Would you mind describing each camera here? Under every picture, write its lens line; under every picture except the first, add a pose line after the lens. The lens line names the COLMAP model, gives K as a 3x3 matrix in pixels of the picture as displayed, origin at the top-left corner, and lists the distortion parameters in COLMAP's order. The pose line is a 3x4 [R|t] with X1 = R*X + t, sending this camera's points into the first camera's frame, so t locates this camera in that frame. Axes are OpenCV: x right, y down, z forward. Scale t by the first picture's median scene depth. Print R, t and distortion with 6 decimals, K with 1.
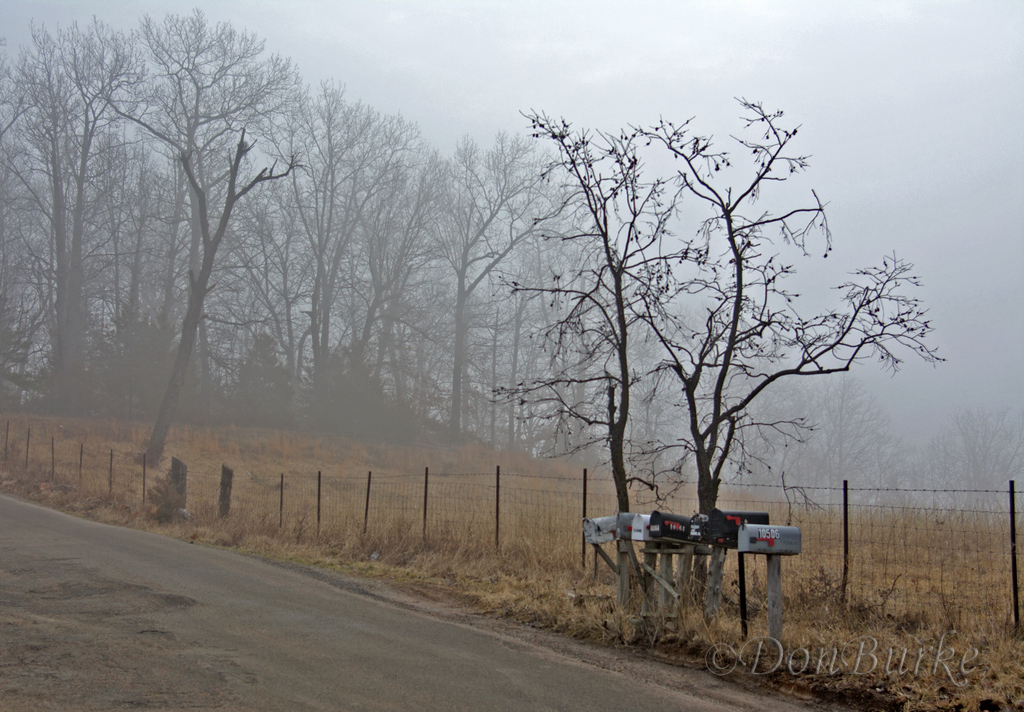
lens RADIAL K [[1671.8, 0, 509.2], [0, 1671.8, 367.0], [0, 0, 1]] dist [0.085777, 0.000000]
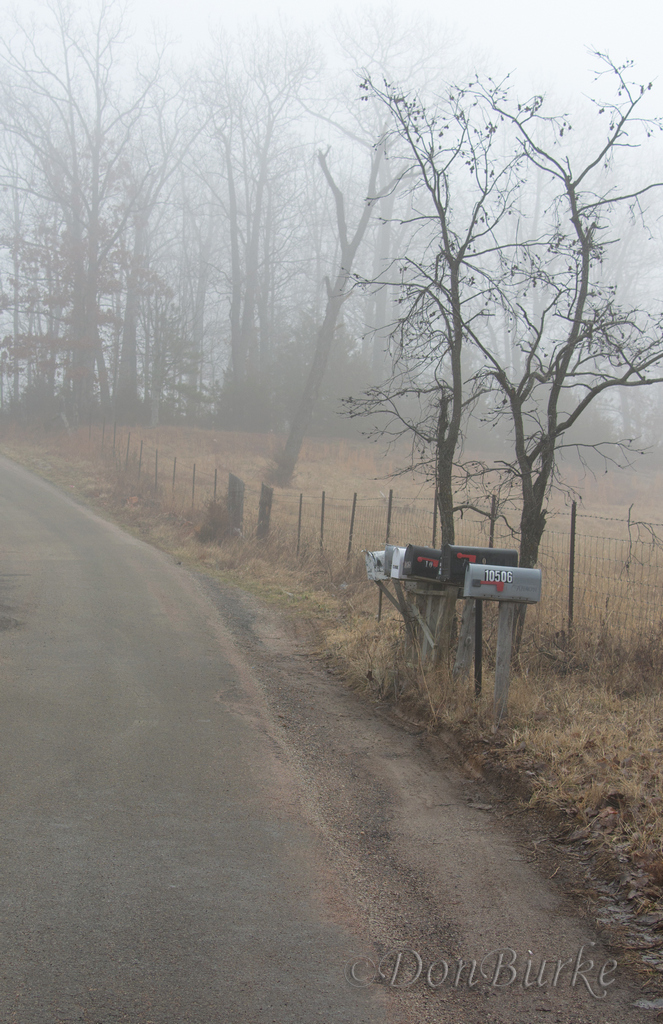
lens RADIAL K [[1779.9, 0, 332.2], [0, 1779.9, 518.5], [0, 0, 1]] dist [0.042358, 0.000000]
pose [[0.971582, 0.035737, -0.233991, 0.229009], [-0.018260, 0.996907, 0.076436, 0.004966], [0.235999, -0.069991, 0.969229, 0.112625]]
